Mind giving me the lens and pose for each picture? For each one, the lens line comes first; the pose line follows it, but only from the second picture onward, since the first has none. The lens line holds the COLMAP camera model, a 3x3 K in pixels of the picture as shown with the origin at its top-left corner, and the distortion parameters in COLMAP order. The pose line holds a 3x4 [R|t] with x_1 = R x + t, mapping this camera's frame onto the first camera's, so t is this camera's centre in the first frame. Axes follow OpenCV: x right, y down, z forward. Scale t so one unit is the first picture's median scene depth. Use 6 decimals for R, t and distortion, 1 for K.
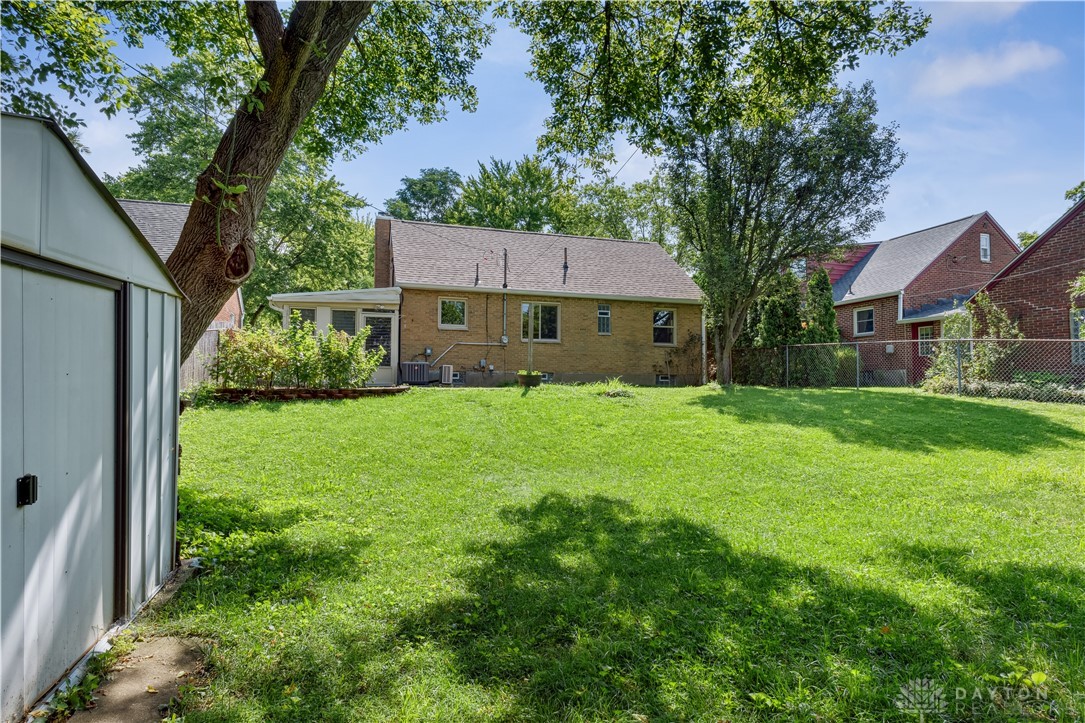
lens RADIAL K [[608.1, 0, 541.9], [0, 608.1, 366.6], [0, 0, 1]] dist [-0.003743, 0.002654]
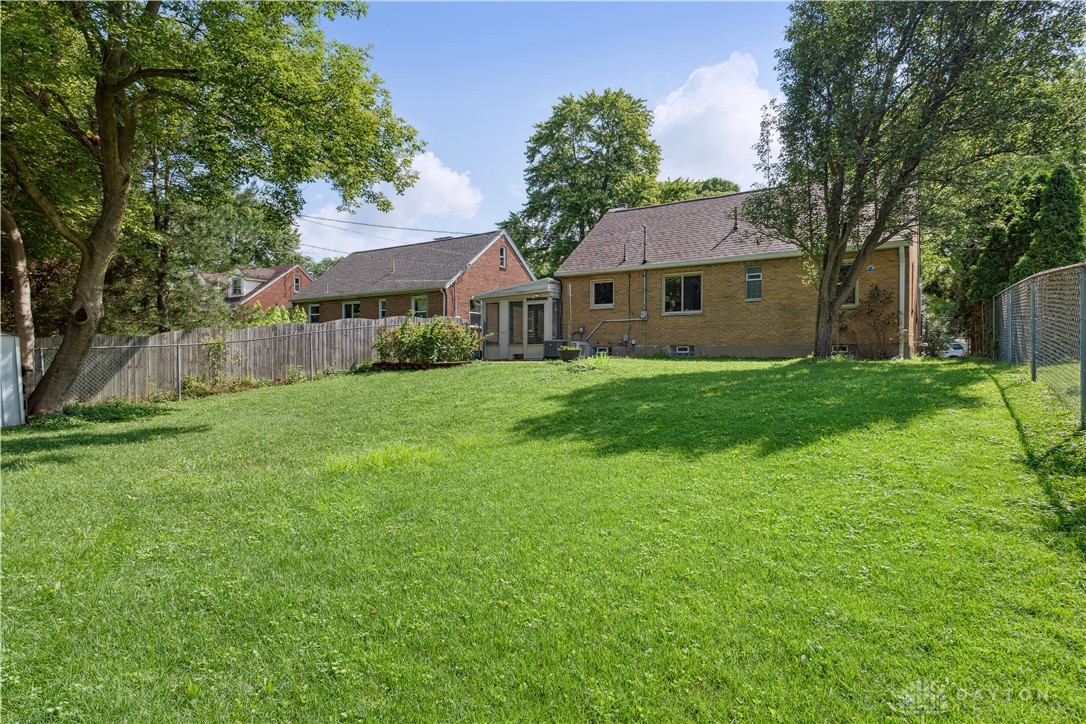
lens RADIAL K [[608.7, 0, 542.2], [0, 608.7, 362.5], [0, 0, 1]] dist [-0.003743, 0.002654]
pose [[0.602500, 0.001630, -0.798117, 0.654149], [0.030097, 0.999240, 0.024760, 0.006119], [0.797551, -0.038939, 0.601993, 0.233793]]
